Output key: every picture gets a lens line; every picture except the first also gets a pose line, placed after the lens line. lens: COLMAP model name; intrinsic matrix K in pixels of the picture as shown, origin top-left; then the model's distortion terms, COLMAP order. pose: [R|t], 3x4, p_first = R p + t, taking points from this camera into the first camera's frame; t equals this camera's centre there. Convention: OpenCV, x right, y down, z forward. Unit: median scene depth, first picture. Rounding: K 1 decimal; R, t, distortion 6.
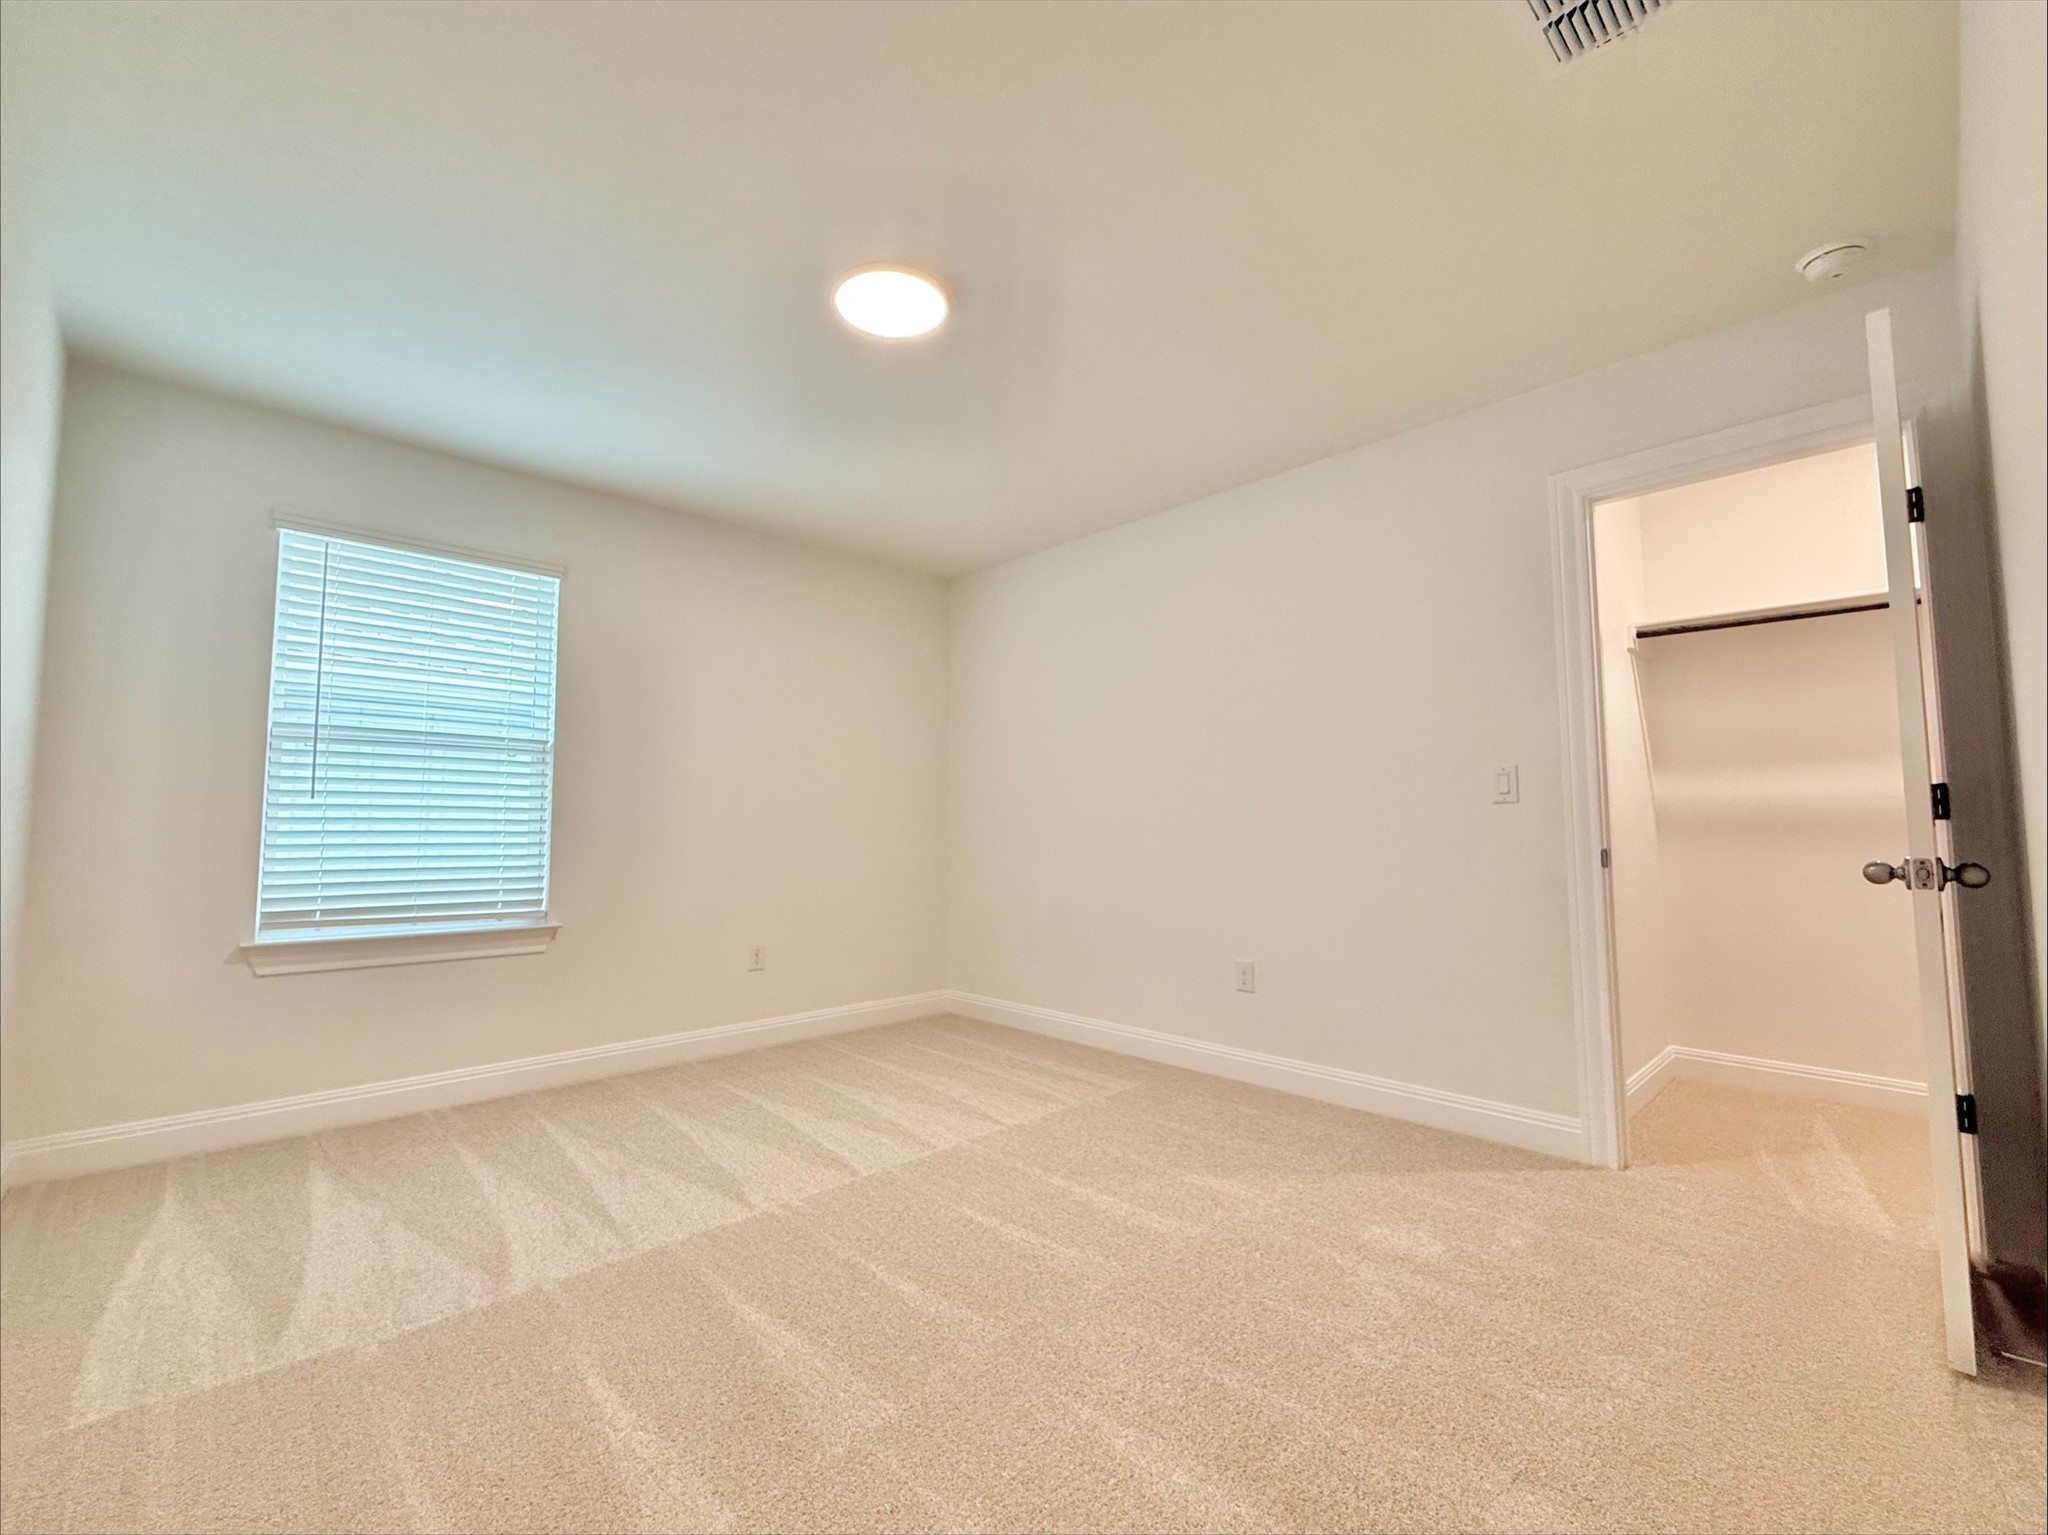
lens RADIAL K [[814.2, 0, 1016.5], [0, 814.2, 764.6], [0, 0, 1]] dist [-0.000674, 0.000060]
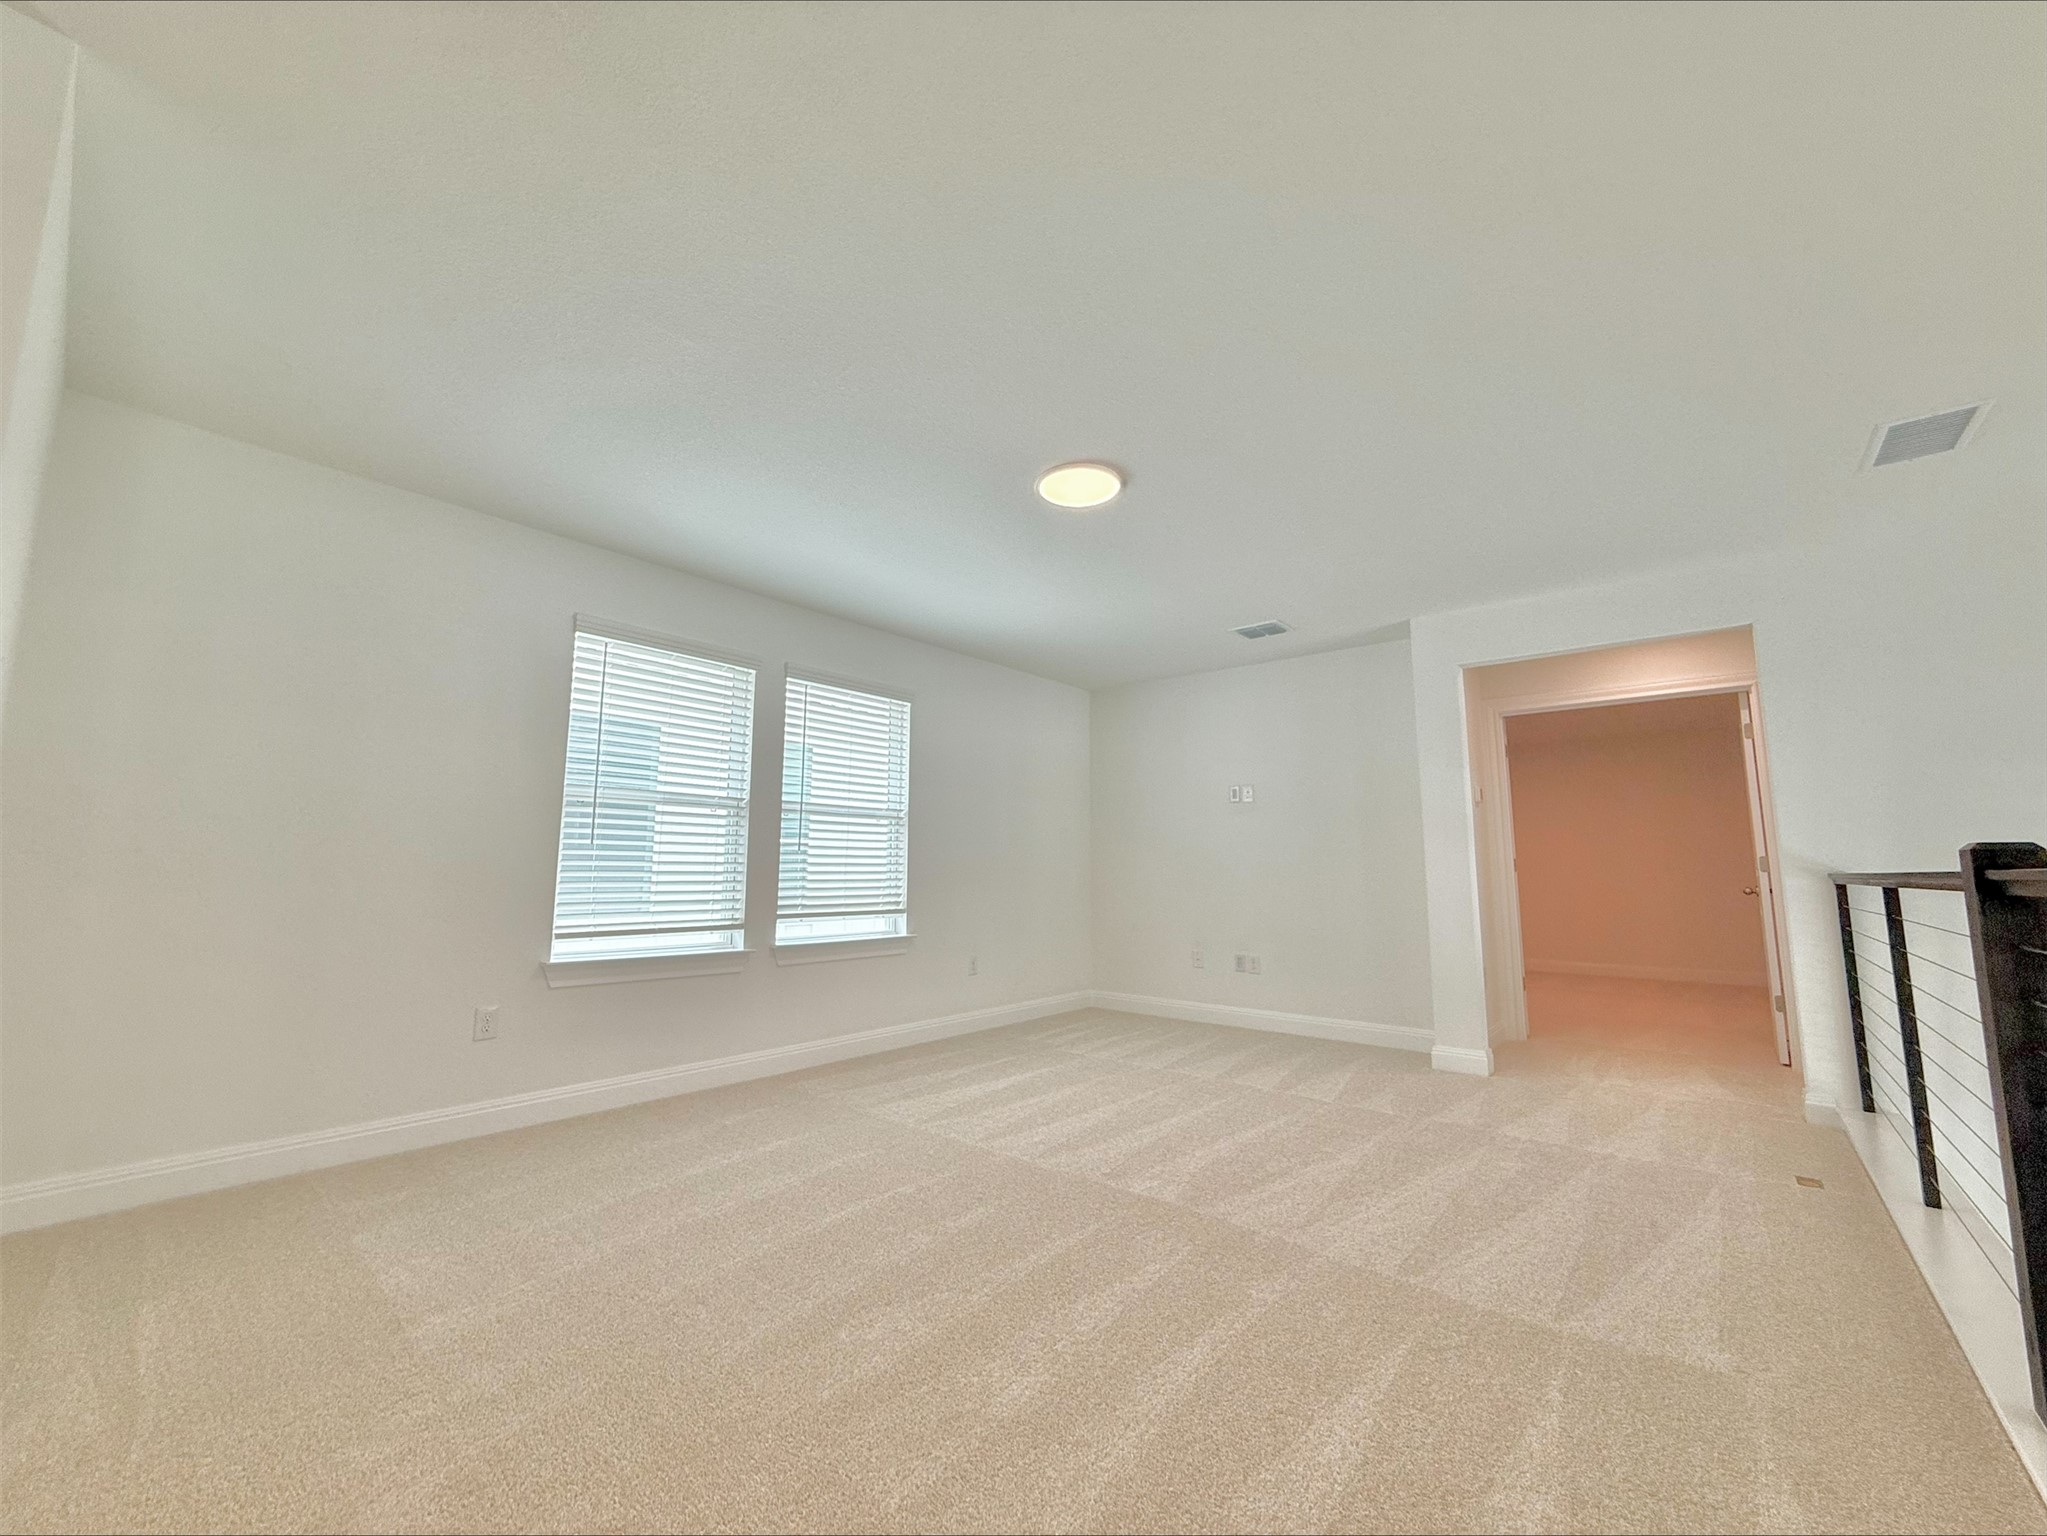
lens RADIAL K [[813.8, 0, 1016.0], [0, 813.8, 765.1], [0, 0, 1]] dist [-0.000674, 0.000060]
pose [[0.990255, 0.021131, 0.137655, -0.393939], [-0.014383, 0.998654, -0.049834, -0.029164], [-0.138523, 0.047368, 0.989226, -0.341561]]
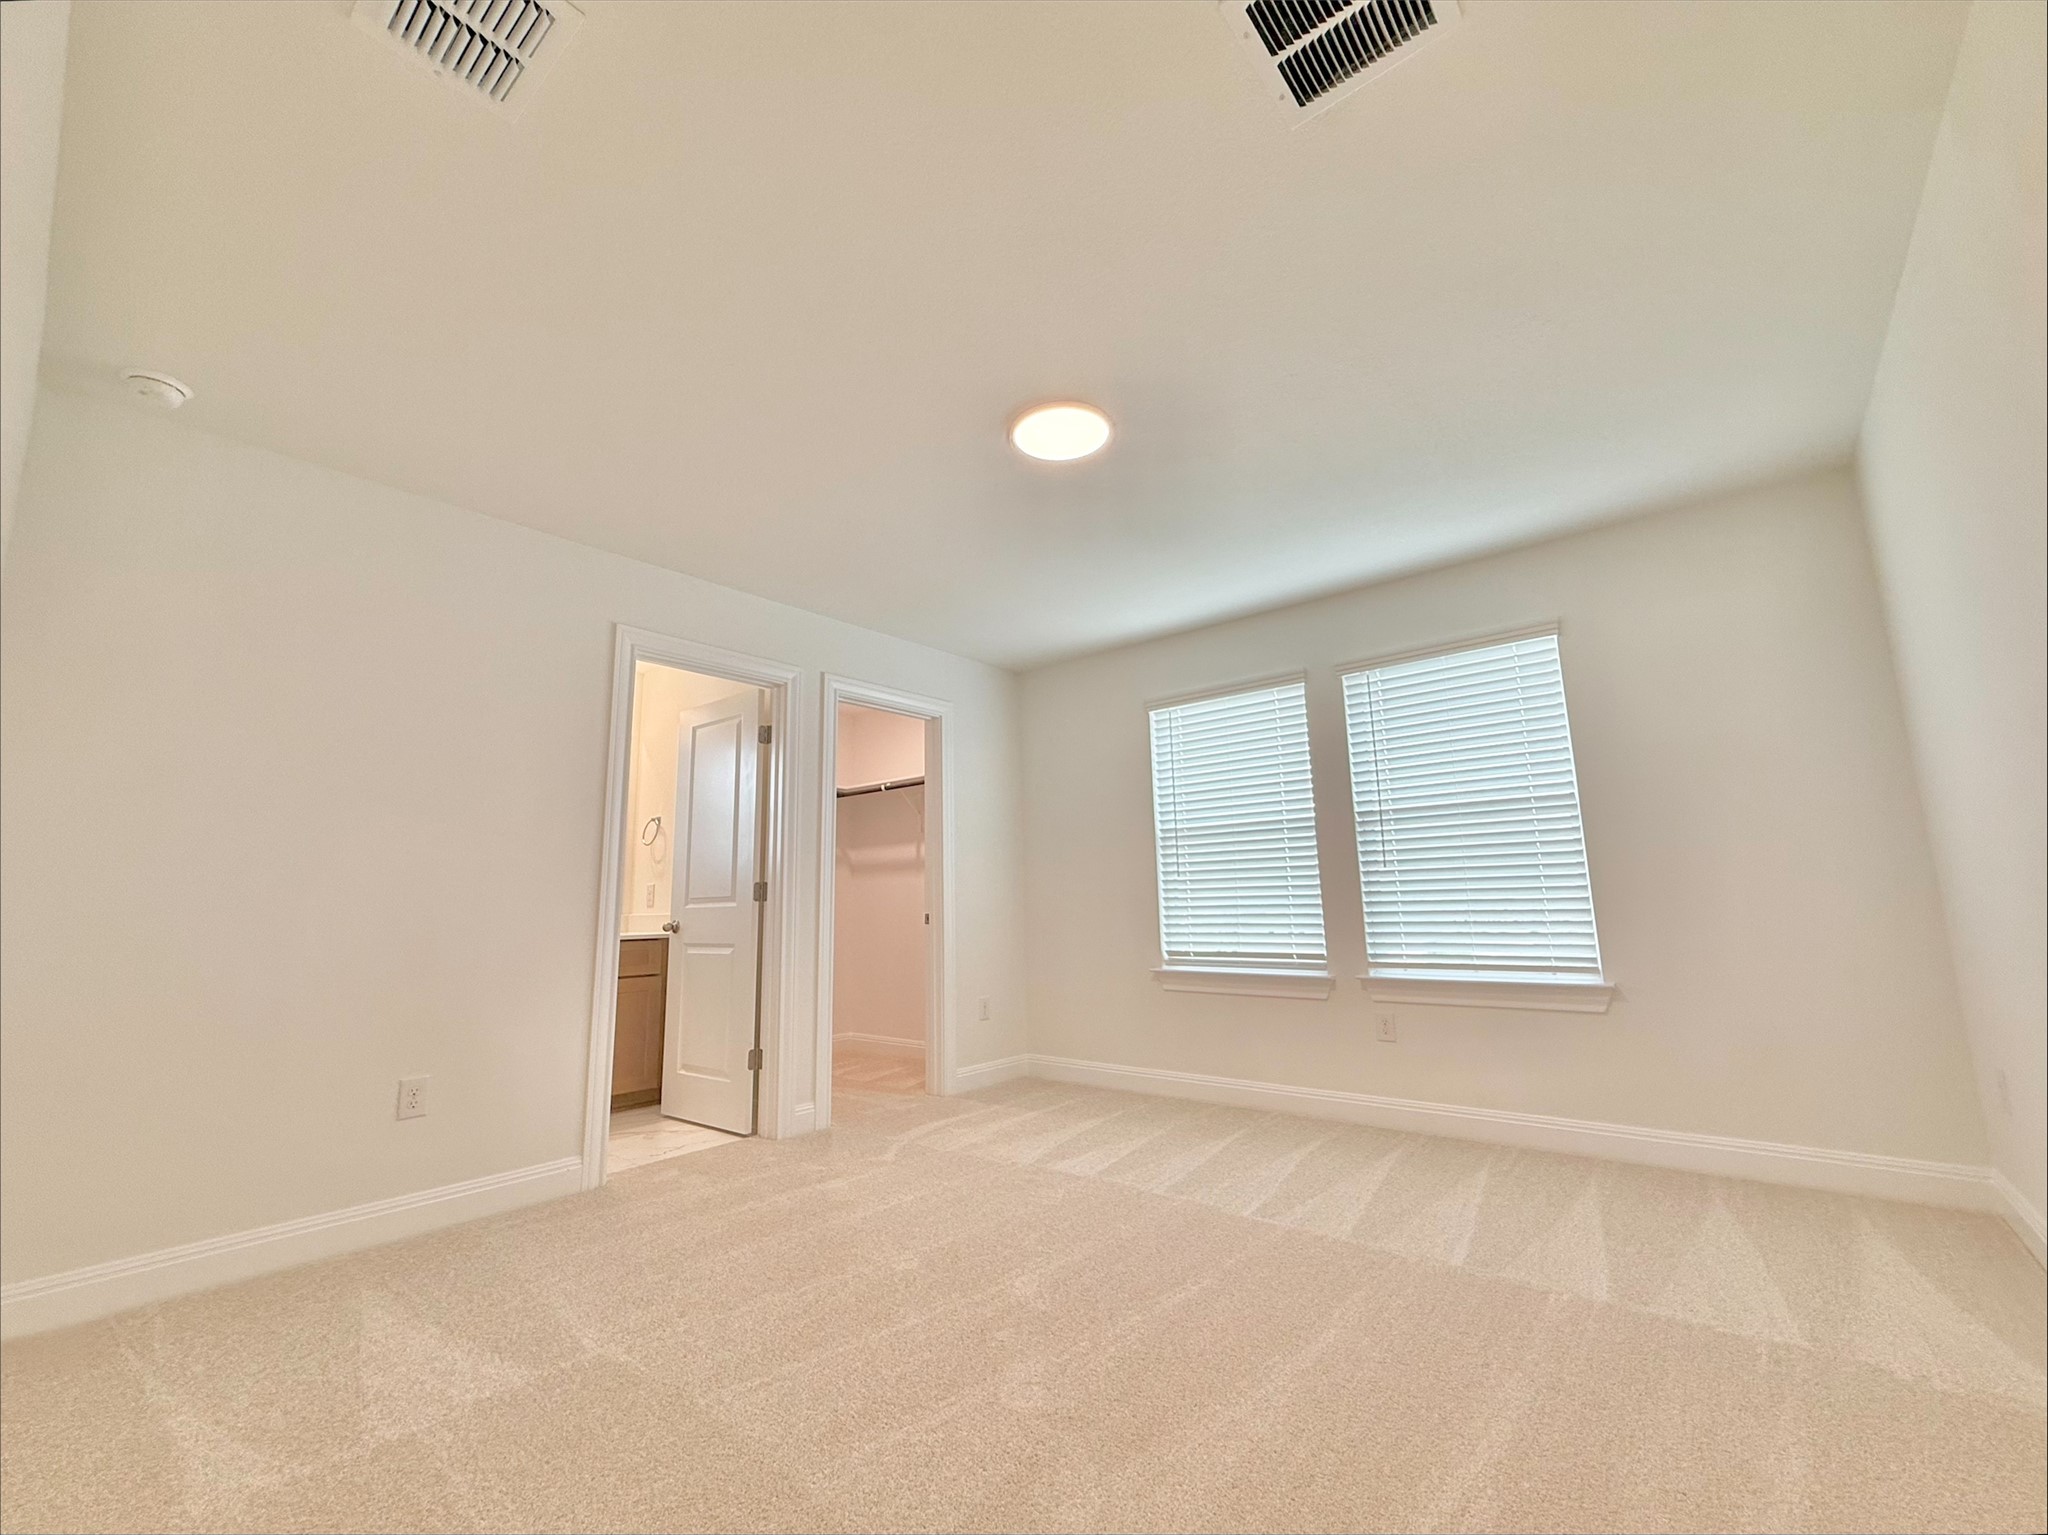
lens RADIAL K [[747.8, 0, 1023.9], [0, 747.8, 793.7], [0, 0, 1]] dist [-0.000414, 0.000007]
pose [[0.207079, -0.145285, -0.967476, 0.463210], [0.104824, 0.986514, -0.125708, 0.032810], [0.972692, -0.075383, 0.219516, 0.413535]]
